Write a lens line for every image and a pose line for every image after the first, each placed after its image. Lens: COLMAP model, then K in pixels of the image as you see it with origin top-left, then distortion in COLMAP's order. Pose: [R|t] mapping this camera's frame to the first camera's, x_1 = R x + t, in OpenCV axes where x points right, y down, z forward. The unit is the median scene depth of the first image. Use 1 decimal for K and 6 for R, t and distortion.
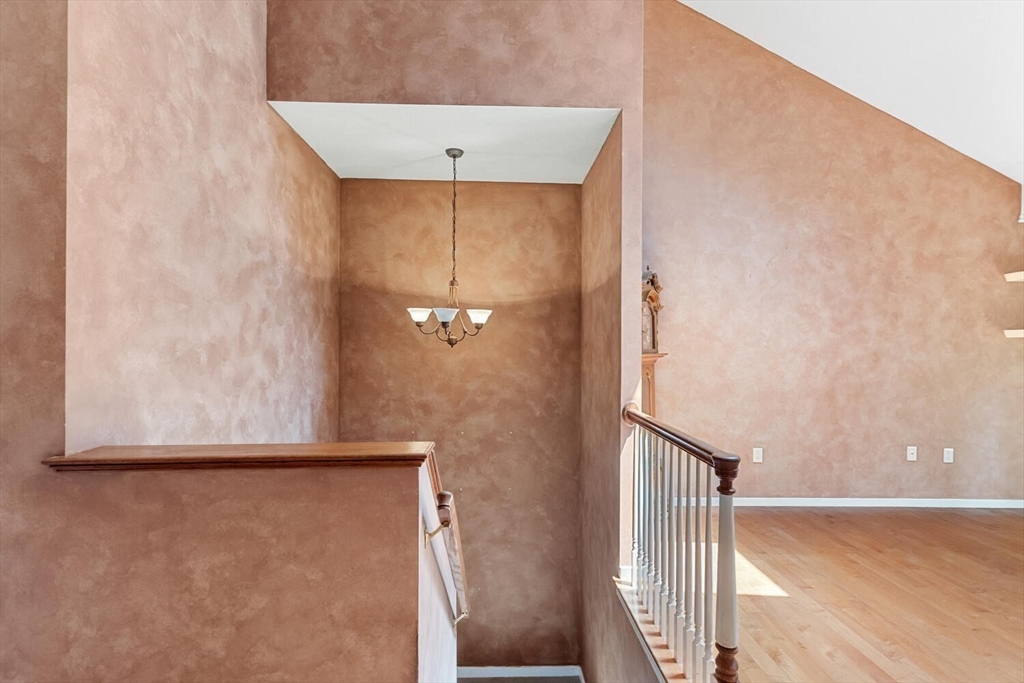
lens RADIAL K [[467.6, 0, 515.3], [0, 467.6, 345.5], [0, 0, 1]] dist [0.007846, -0.000649]
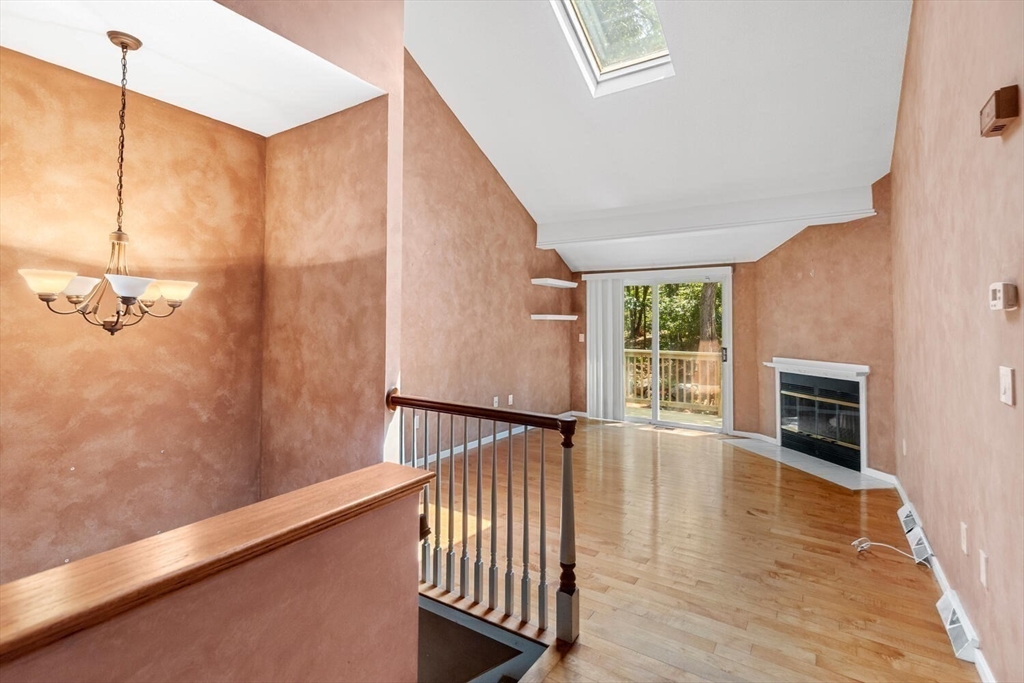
lens RADIAL K [[477.2, 0, 512.7], [0, 477.2, 306.1], [0, 0, 1]] dist [0.005029, -0.000083]
pose [[0.575453, 0.025737, 0.817430, -0.298215], [-0.006016, 0.999611, -0.027238, -0.017949], [-0.817813, 0.010757, 0.575384, 0.138300]]
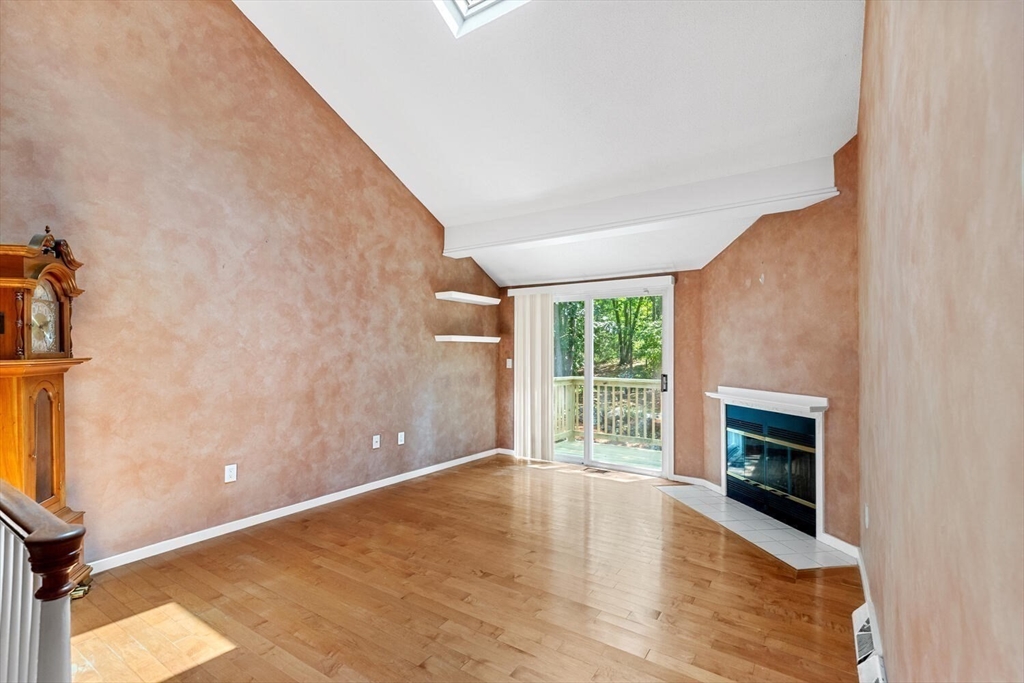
lens RADIAL K [[463.0, 0, 513.0], [0, 463.0, 342.9], [0, 0, 1]] dist [0.004084, -0.000102]
pose [[0.584837, 0.009180, 0.811099, 0.123100], [-0.002914, 0.999953, -0.009216, -0.000979], [-0.811146, 0.003027, 0.584836, 0.072942]]
